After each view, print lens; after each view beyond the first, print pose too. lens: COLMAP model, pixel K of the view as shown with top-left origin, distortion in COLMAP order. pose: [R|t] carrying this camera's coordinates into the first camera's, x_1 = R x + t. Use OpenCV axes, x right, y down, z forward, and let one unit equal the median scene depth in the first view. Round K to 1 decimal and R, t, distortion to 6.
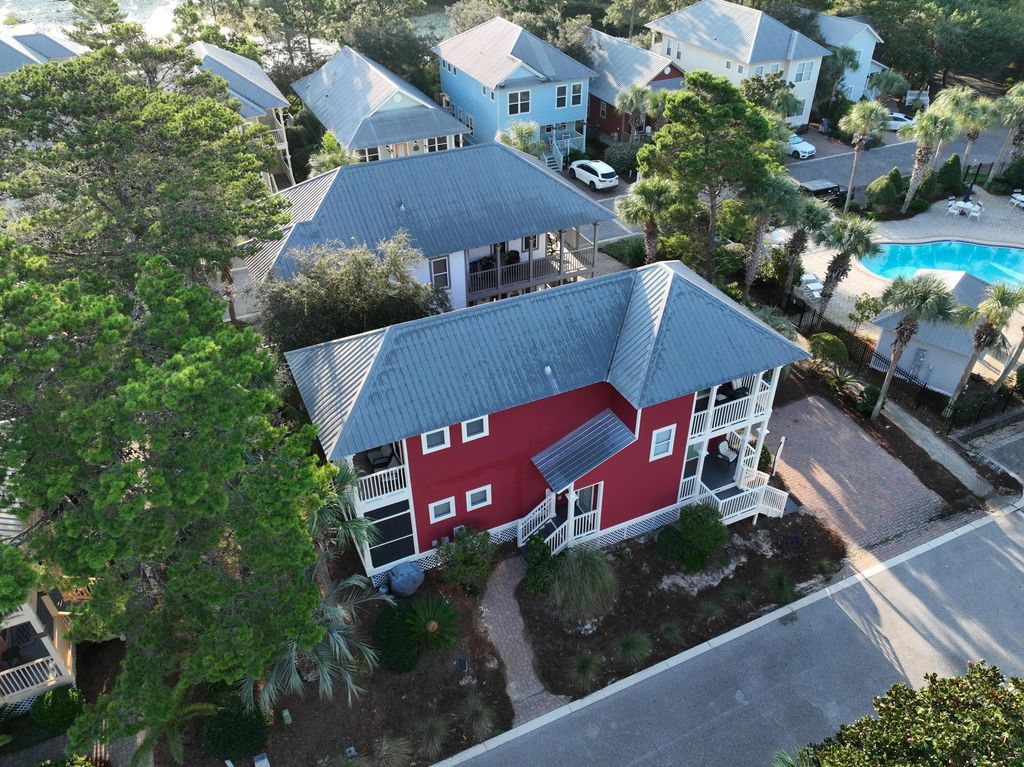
lens RADIAL K [[775.7, 0, 519.4], [0, 775.7, 380.6], [0, 0, 1]] dist [0.000620, 0.008510]
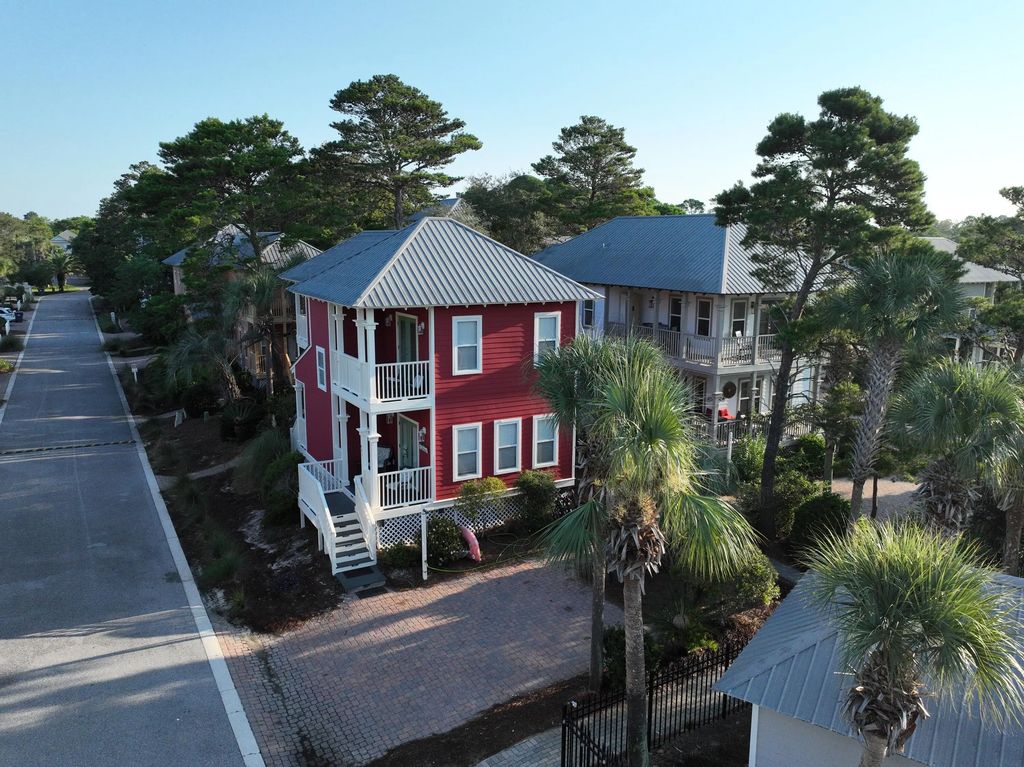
lens RADIAL K [[775.7, 0, 519.4], [0, 775.7, 380.6], [0, 0, 1]] dist [0.000620, 0.008510]
pose [[0.082553, 0.184380, -0.979382, 1.114446], [-0.595911, 0.796827, 0.099782, -0.142346], [0.798796, 0.575387, 0.175654, 1.028181]]
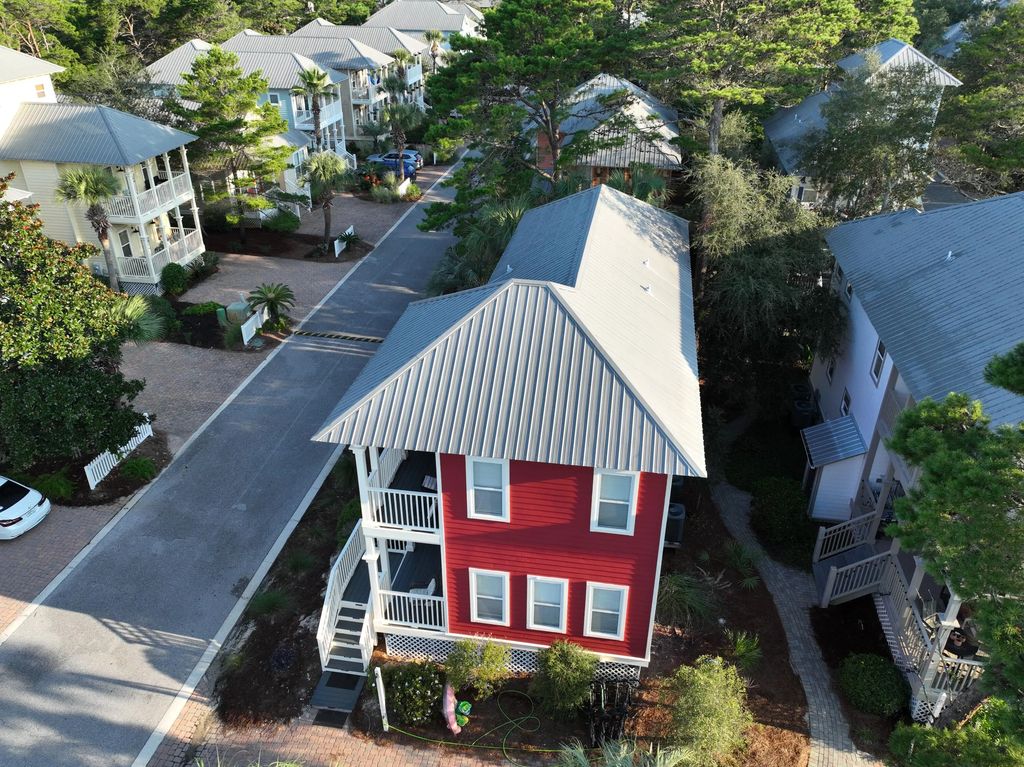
lens RADIAL K [[775.7, 0, 519.4], [0, 775.7, 380.6], [0, 0, 1]] dist [0.000620, 0.008510]
pose [[-0.566234, 0.403462, -0.718747, 0.689731], [-0.487846, 0.538819, 0.686790, -0.537990], [0.664368, 0.739522, -0.108270, 1.126779]]
